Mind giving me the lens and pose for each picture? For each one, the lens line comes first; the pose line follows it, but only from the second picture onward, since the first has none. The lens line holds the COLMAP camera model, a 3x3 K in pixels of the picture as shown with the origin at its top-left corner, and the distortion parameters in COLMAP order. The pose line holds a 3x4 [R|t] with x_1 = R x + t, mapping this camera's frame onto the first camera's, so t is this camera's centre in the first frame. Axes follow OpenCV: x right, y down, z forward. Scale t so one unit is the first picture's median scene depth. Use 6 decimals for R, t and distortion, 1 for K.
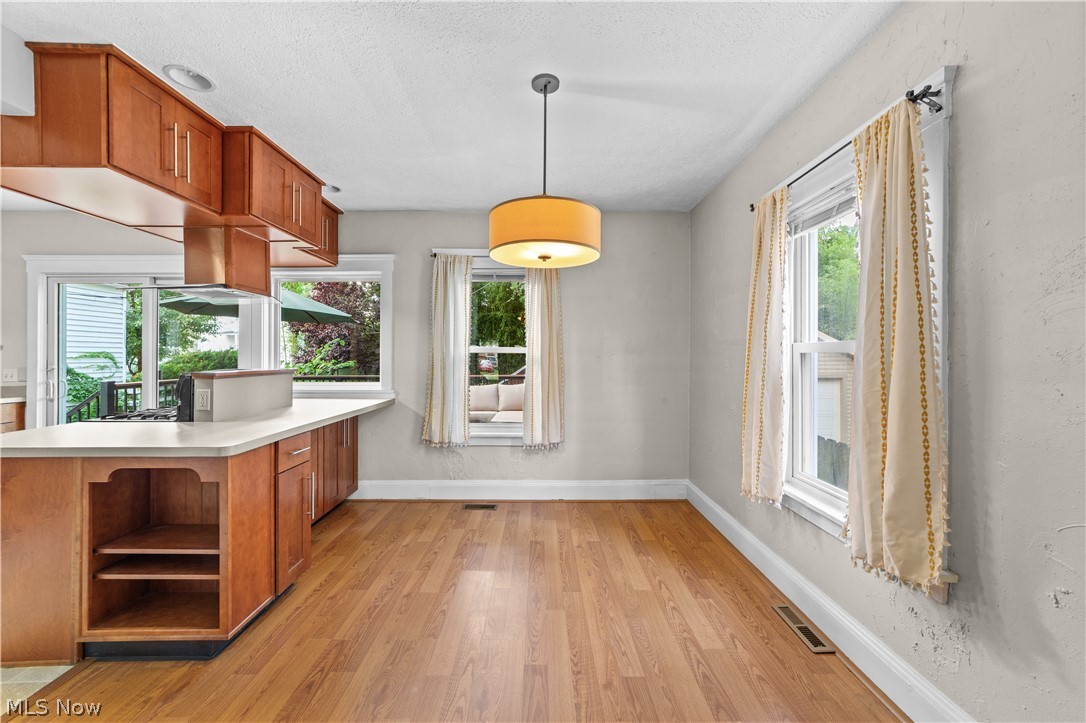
lens RADIAL K [[423.1, 0, 543.1], [0, 423.1, 355.4], [0, 0, 1]] dist [-0.016650, 0.006531]
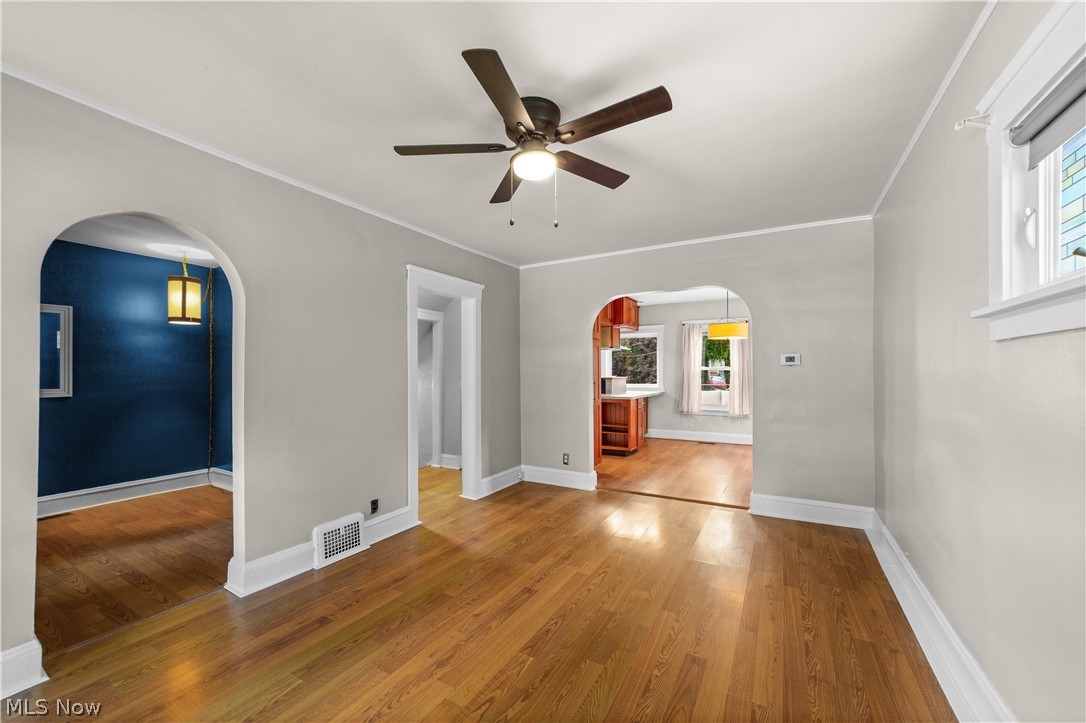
lens RADIAL K [[423.1, 0, 545.9], [0, 423.1, 368.4], [0, 0, 1]] dist [-0.016650, 0.006531]
pose [[0.868248, -0.008299, -0.496062, 0.194254], [0.006056, 0.999963, -0.006131, -0.006039], [0.496094, 0.002319, 0.868266, -1.191084]]
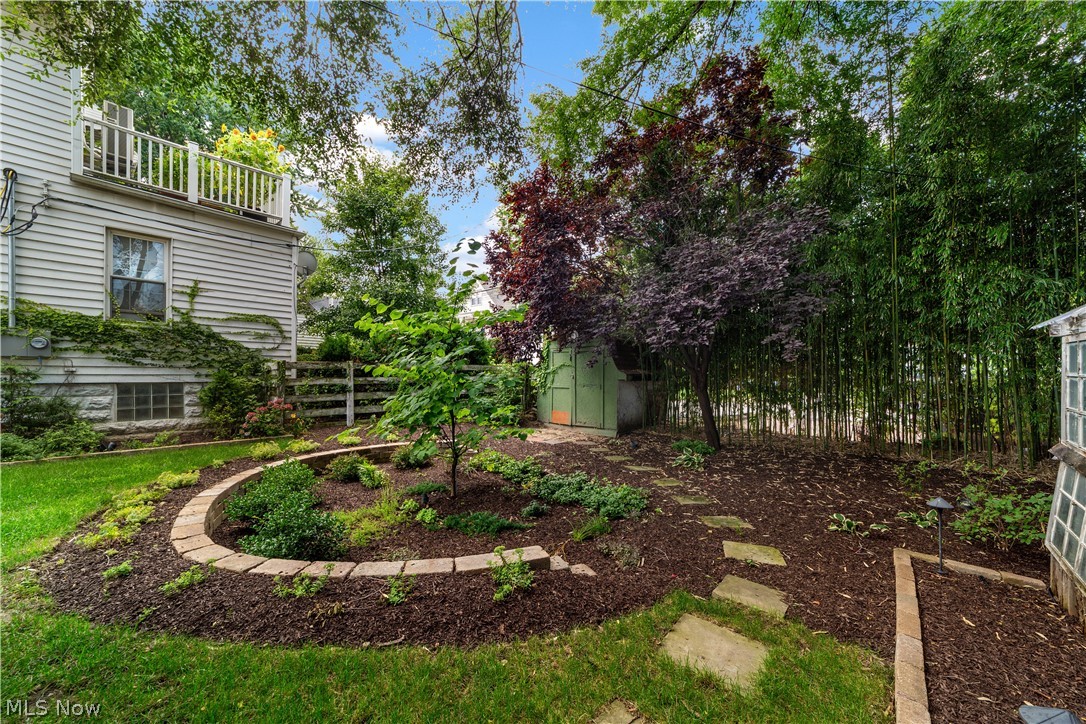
lens RADIAL K [[423.1, 0, 541.7], [0, 423.1, 368.7], [0, 0, 1]] dist [-0.016650, 0.006531]
pose [[0.745770, -0.003559, -0.666194, -0.519613], [-0.003341, 0.999953, -0.009083, 0.287240], [0.666195, 0.009000, 0.745723, 2.374758]]
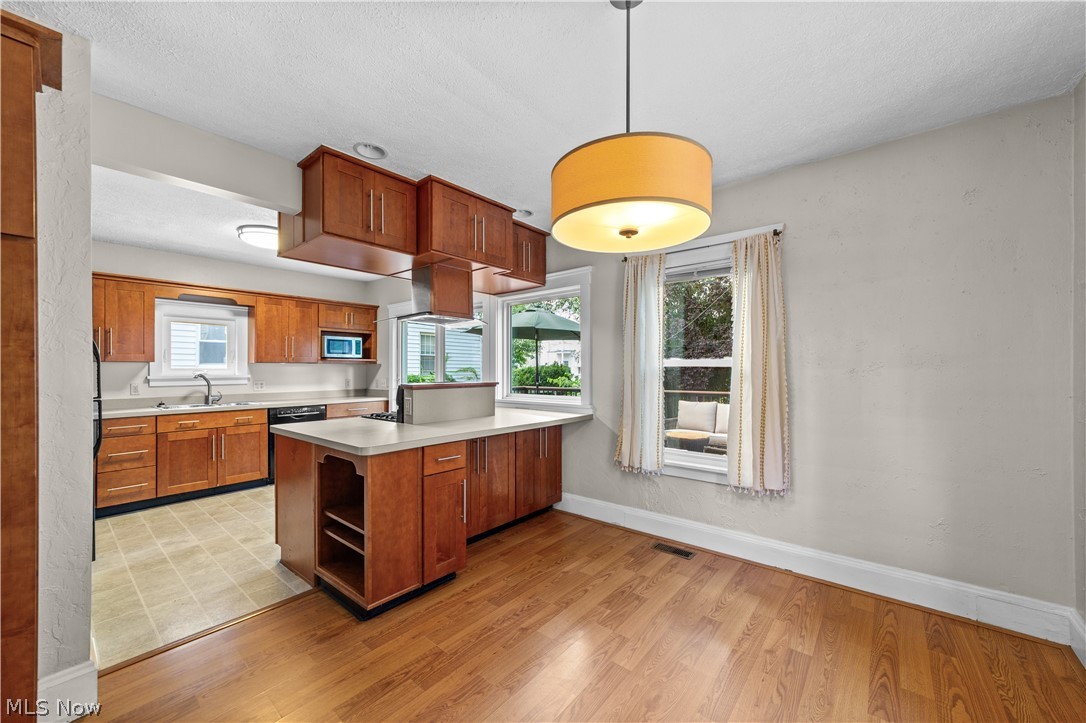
lens RADIAL K [[423.1, 0, 541.0], [0, 423.1, 364.3], [0, 0, 1]] dist [-0.016650, 0.006531]
pose [[0.762562, -0.011641, -0.646810, 0.189509], [0.004788, 0.999912, -0.012351, -0.000088], [0.646897, 0.006321, 0.762551, 0.192185]]
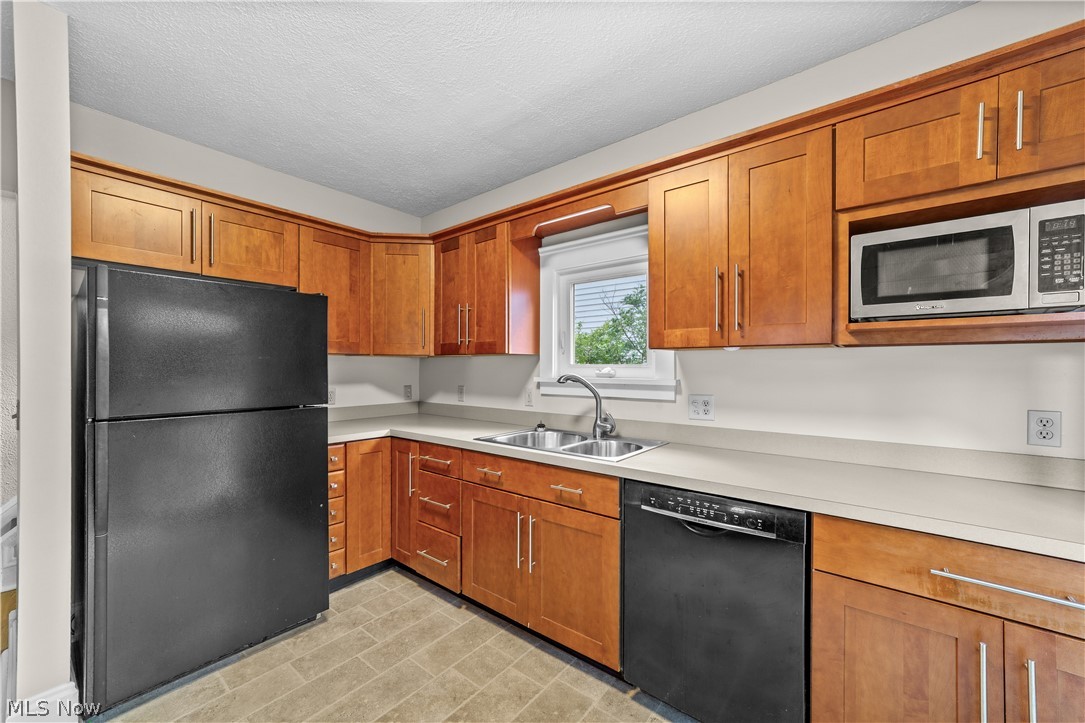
lens RADIAL K [[422.7, 0, 524.5], [0, 422.7, 365.4], [0, 0, 1]] dist [-0.016650, 0.006531]
pose [[-0.642399, -0.002787, -0.766366, -0.845256], [-0.000791, 0.999995, -0.002973, -0.004480], [0.766370, -0.001304, -0.642398, 0.831196]]
